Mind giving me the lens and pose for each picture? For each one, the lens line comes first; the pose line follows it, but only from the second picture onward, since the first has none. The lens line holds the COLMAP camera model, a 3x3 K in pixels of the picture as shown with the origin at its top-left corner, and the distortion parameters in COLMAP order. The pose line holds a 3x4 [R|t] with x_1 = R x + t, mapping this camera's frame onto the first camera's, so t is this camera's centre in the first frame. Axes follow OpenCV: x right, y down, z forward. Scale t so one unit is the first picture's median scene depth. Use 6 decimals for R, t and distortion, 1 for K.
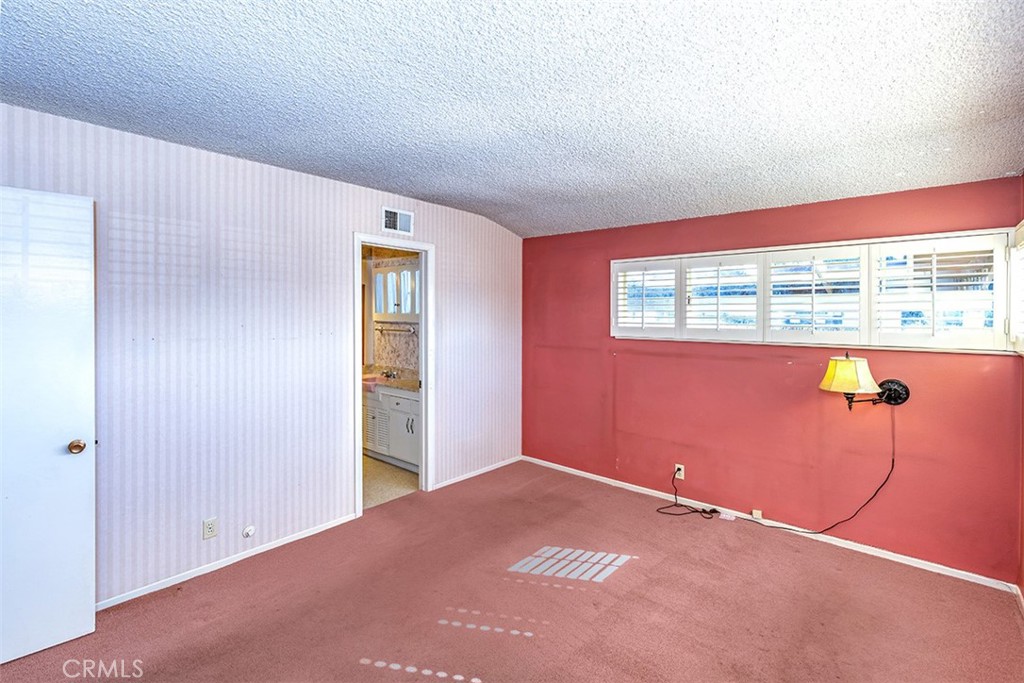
lens RADIAL K [[465.4, 0, 515.0], [0, 465.4, 319.2], [0, 0, 1]] dist [0.001231, -0.000407]
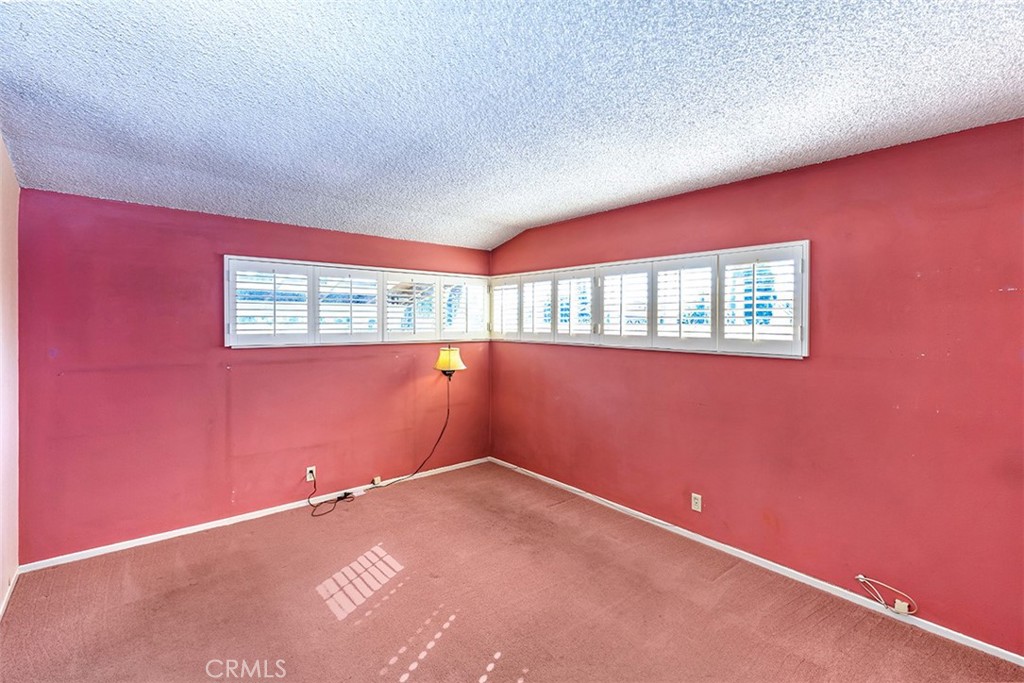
lens RADIAL K [[465.4, 0, 515.0], [0, 465.4, 319.2], [0, 0, 1]] dist [0.001231, -0.000407]
pose [[0.155765, -0.000647, 0.987794, -0.634038], [0.005418, 0.999985, -0.000199, -0.010347], [-0.987779, 0.005383, 0.155766, 0.426644]]
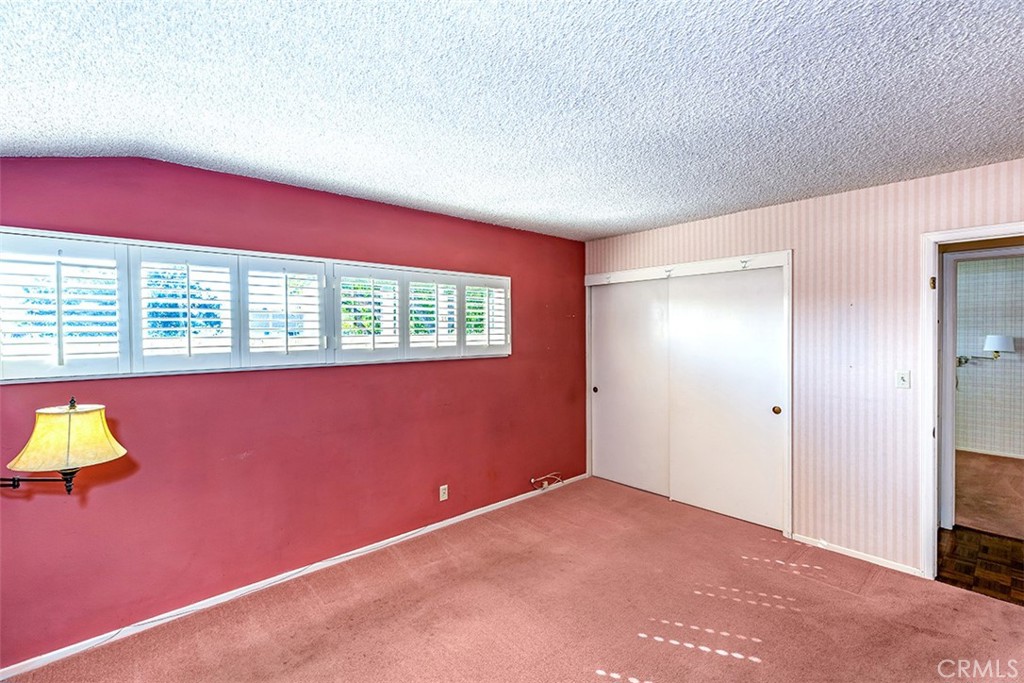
lens RADIAL K [[454.8, 0, 511.2], [0, 454.8, 335.1], [0, 0, 1]] dist [0.000676, -0.000164]
pose [[-0.991791, 0.000422, 0.127866, 0.059101], [0.002789, 0.999828, 0.018335, -0.015322], [-0.127837, 0.018541, -0.991622, 1.202842]]
